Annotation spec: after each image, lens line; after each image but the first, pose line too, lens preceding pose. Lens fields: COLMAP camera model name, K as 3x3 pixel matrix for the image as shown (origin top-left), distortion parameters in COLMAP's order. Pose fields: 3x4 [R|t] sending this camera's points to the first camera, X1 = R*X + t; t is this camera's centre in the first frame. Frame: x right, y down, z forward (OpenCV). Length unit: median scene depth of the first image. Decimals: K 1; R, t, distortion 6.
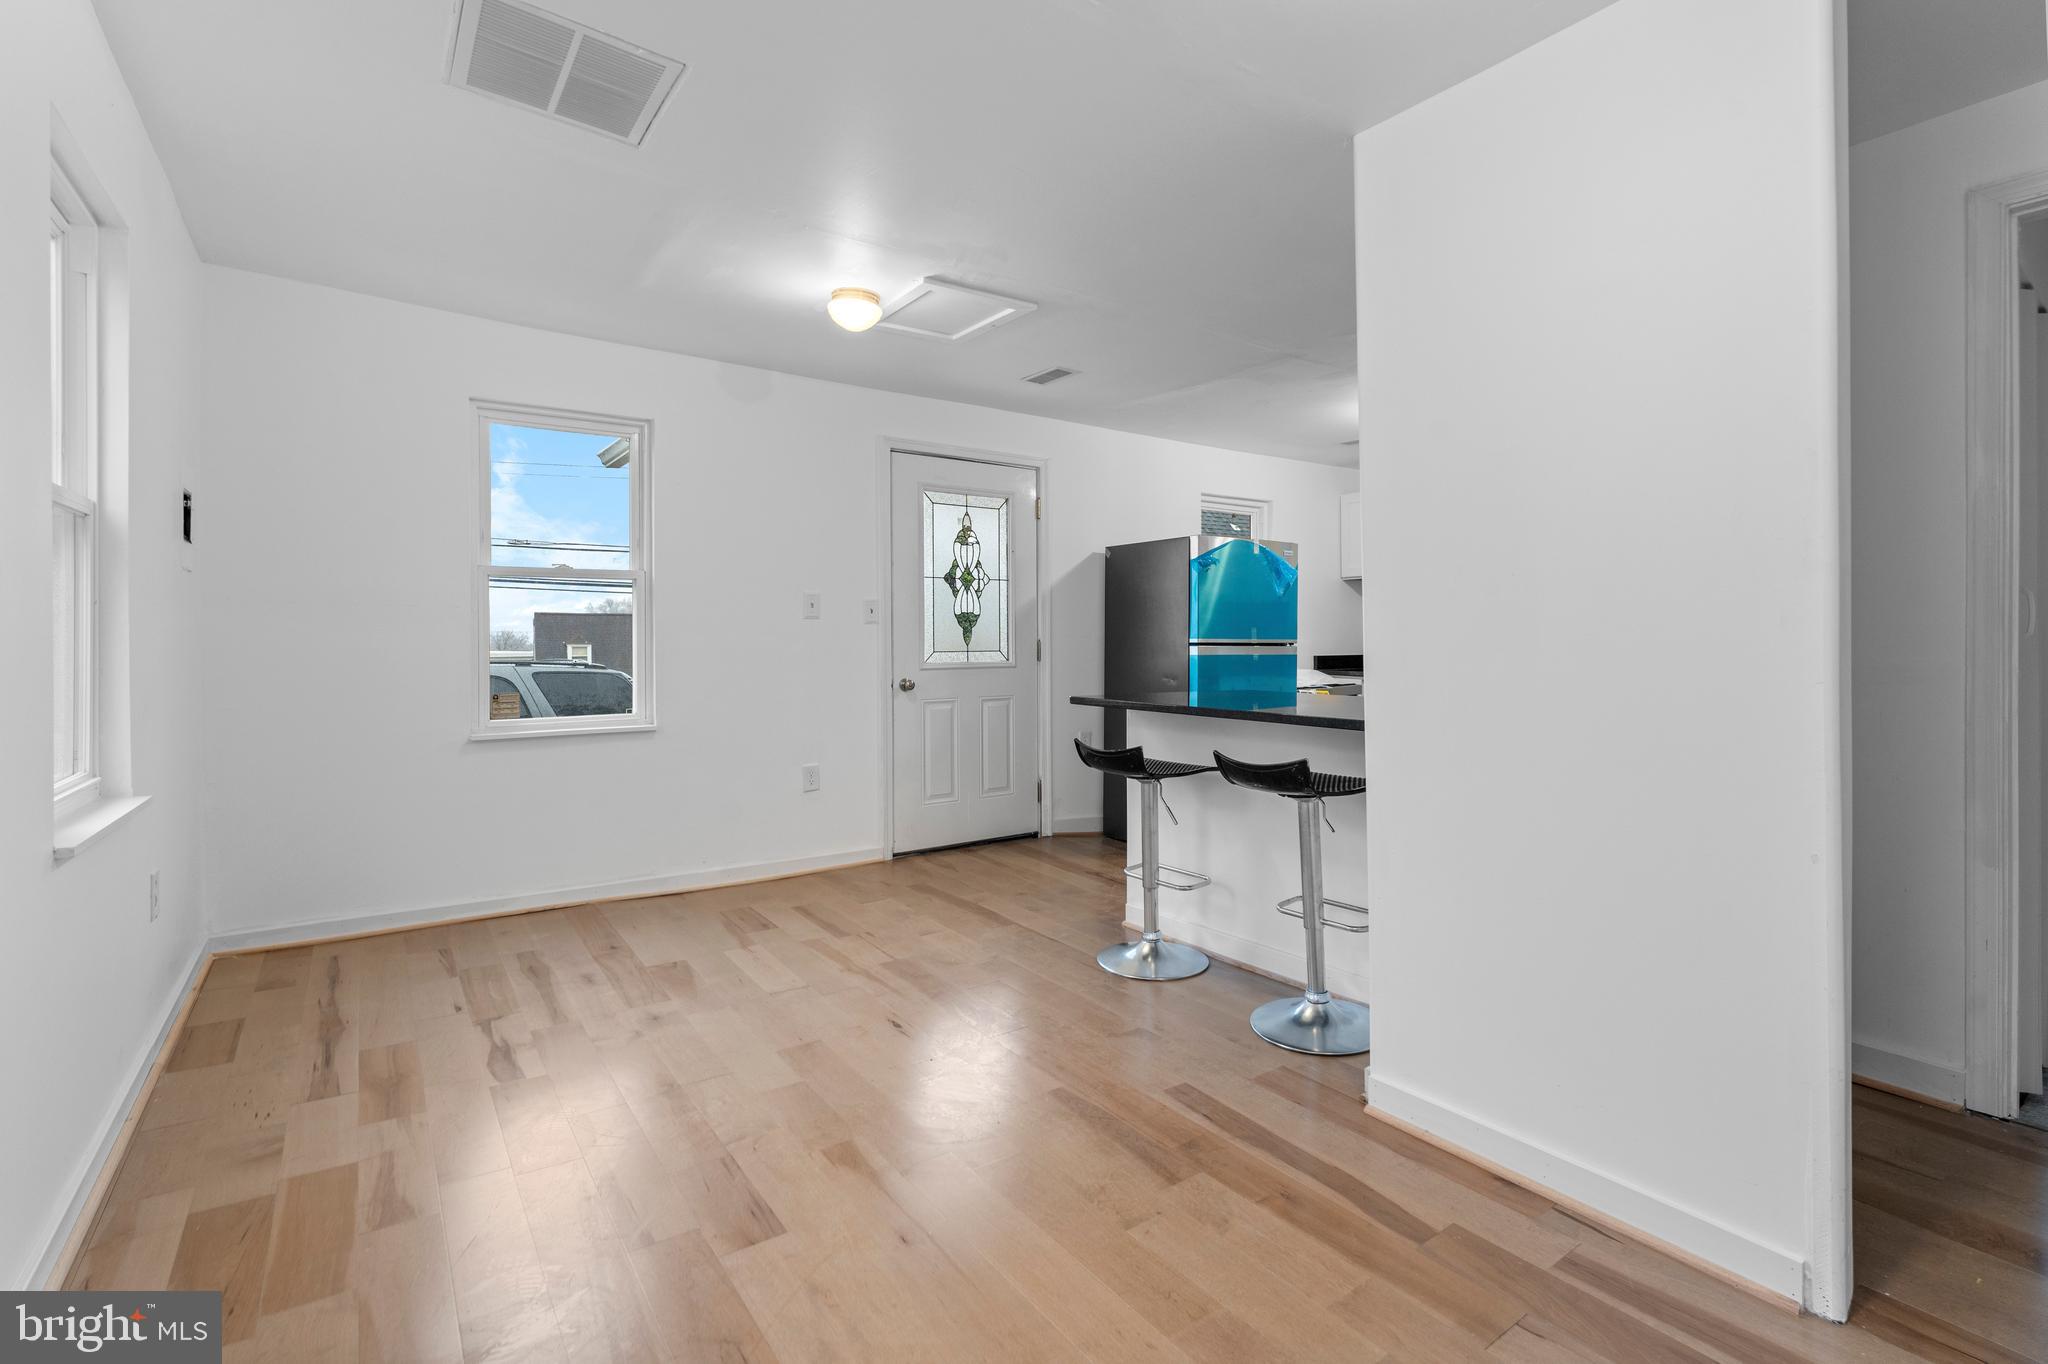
lens RADIAL K [[939.4, 0, 1027.5], [0, 939.4, 641.8], [0, 0, 1]] dist [-0.000413, 0.000169]
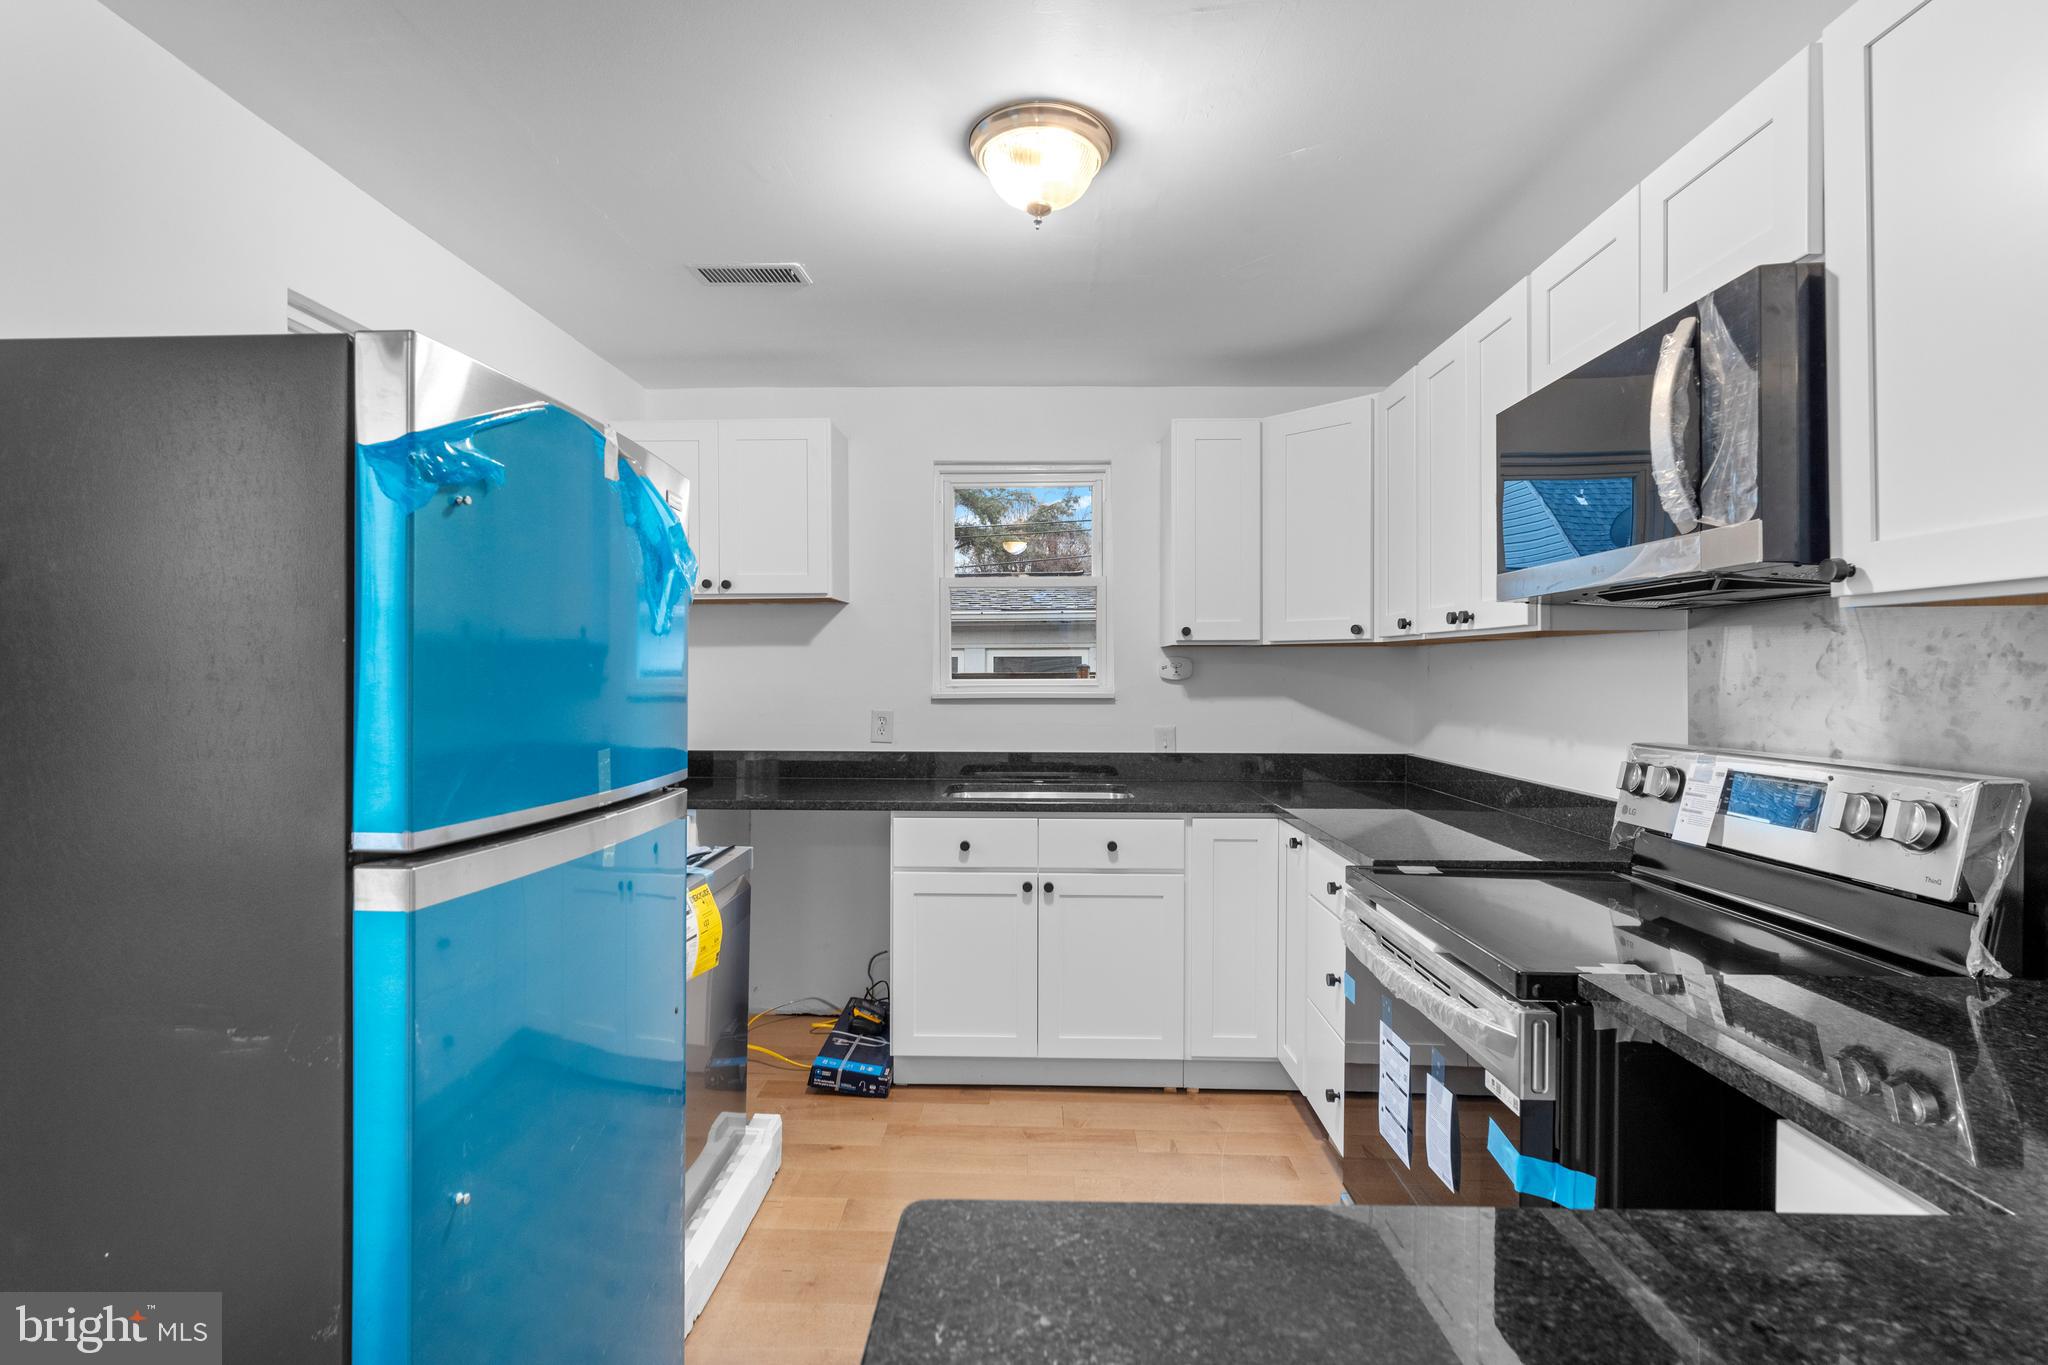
lens RADIAL K [[967.4, 0, 1018.4], [0, 967.4, 674.8], [0, 0, 1]] dist [-0.000389, -0.000068]
pose [[0.599717, 0.000818, 0.800212, 0.139209], [0.001181, 0.999997, -0.001907, -0.056770], [-0.800211, 0.002088, 0.599715, 1.160926]]
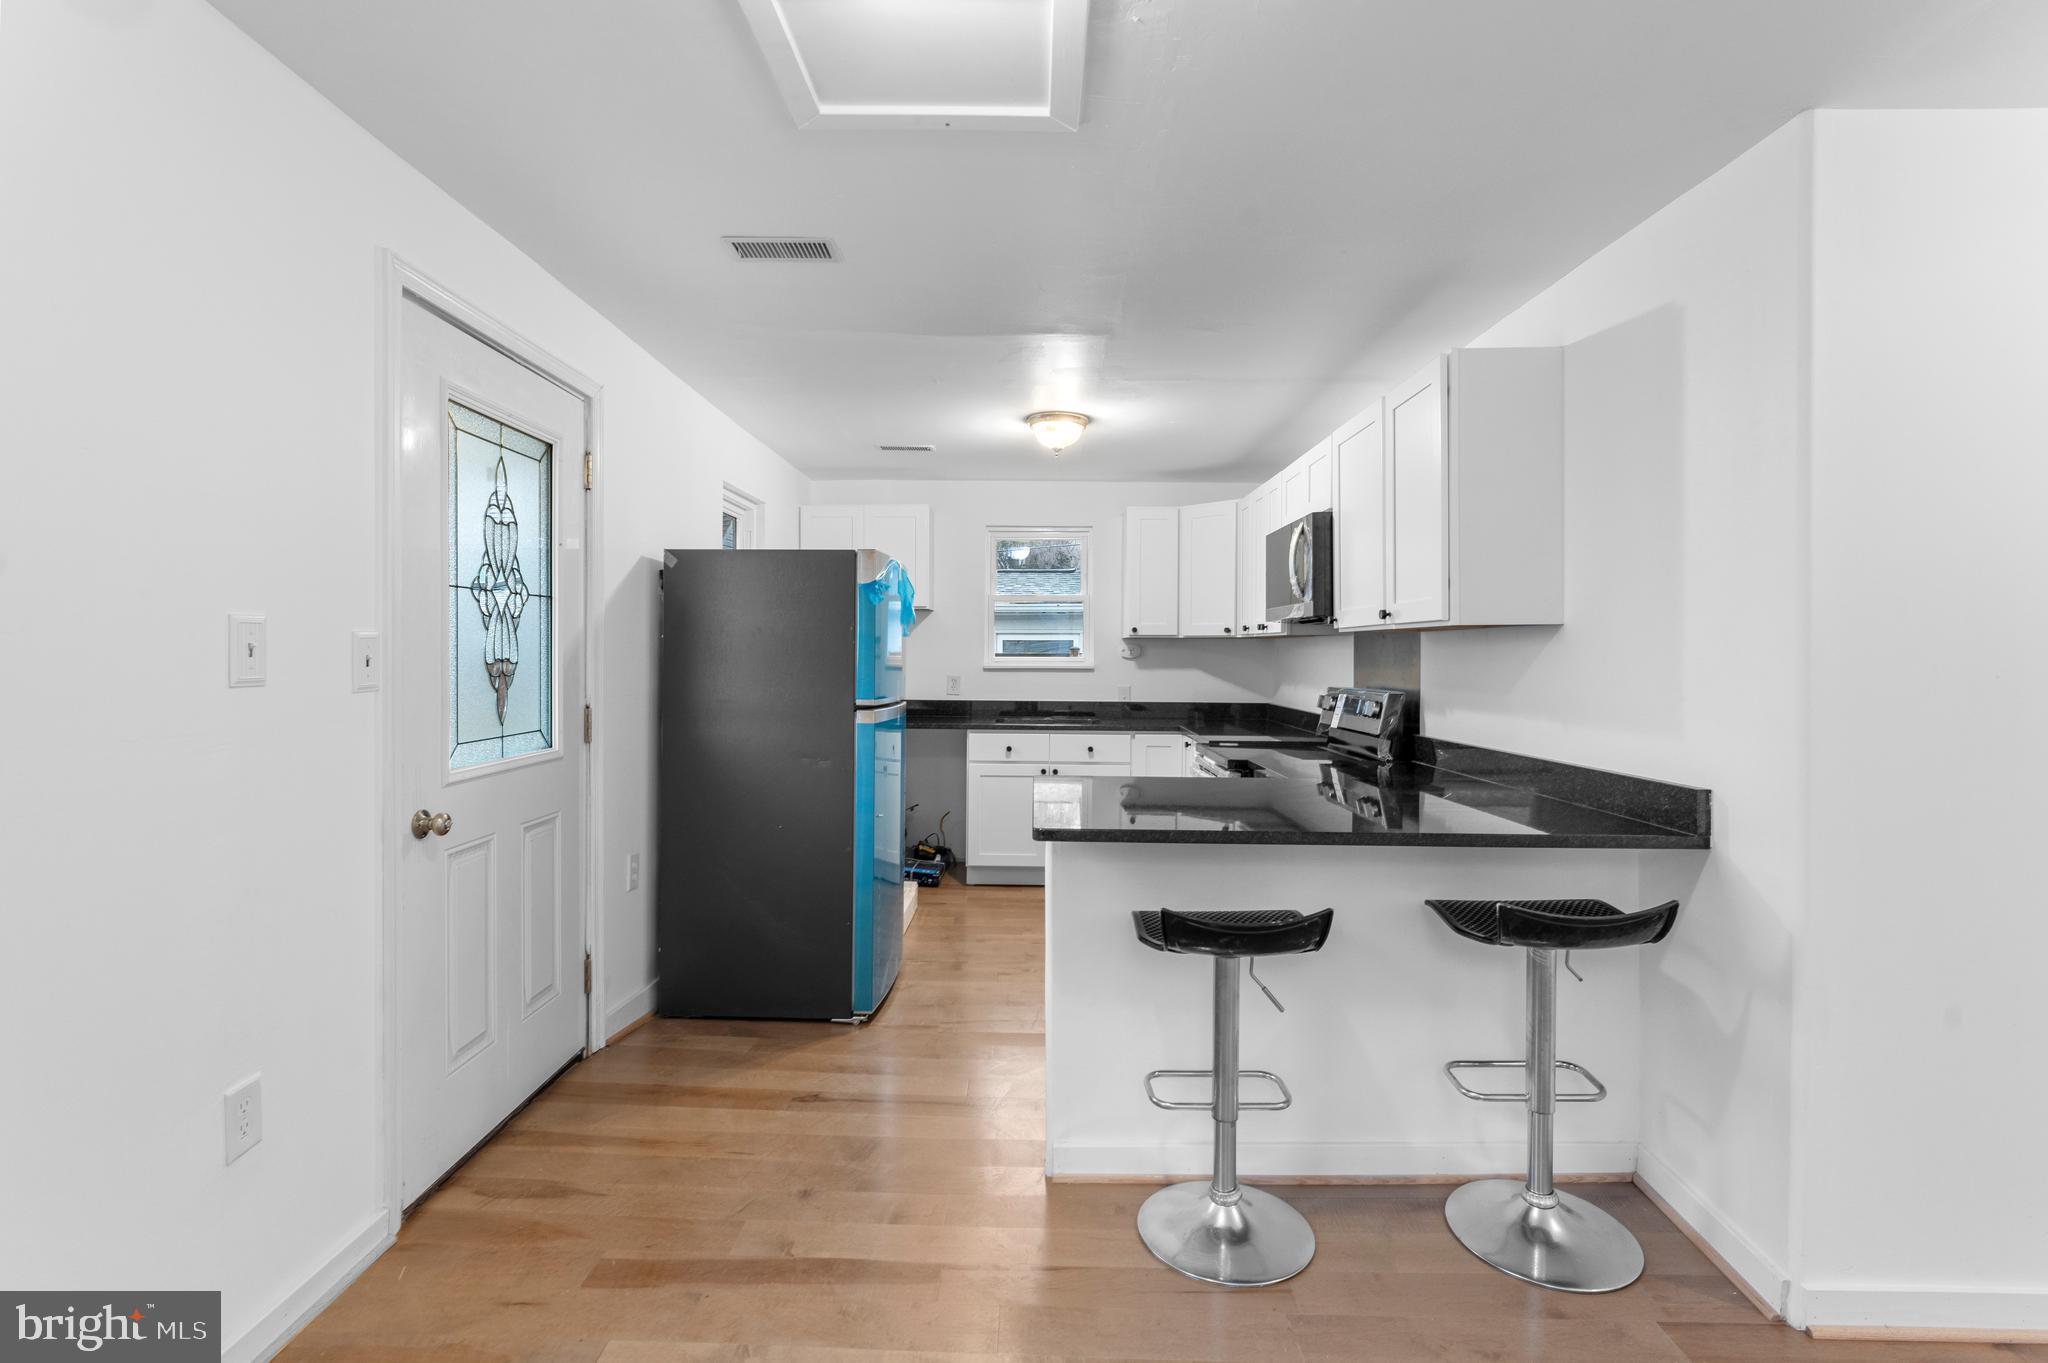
lens RADIAL K [[970.6, 0, 1013.8], [0, 970.6, 662.0], [0, 0, 1]] dist [0.000842, 0.000023]
pose [[0.596491, -0.000946, 0.802619, -0.500421], [-0.004779, 0.999977, 0.004730, -0.052871], [-0.802606, -0.006658, 0.596473, 0.745654]]
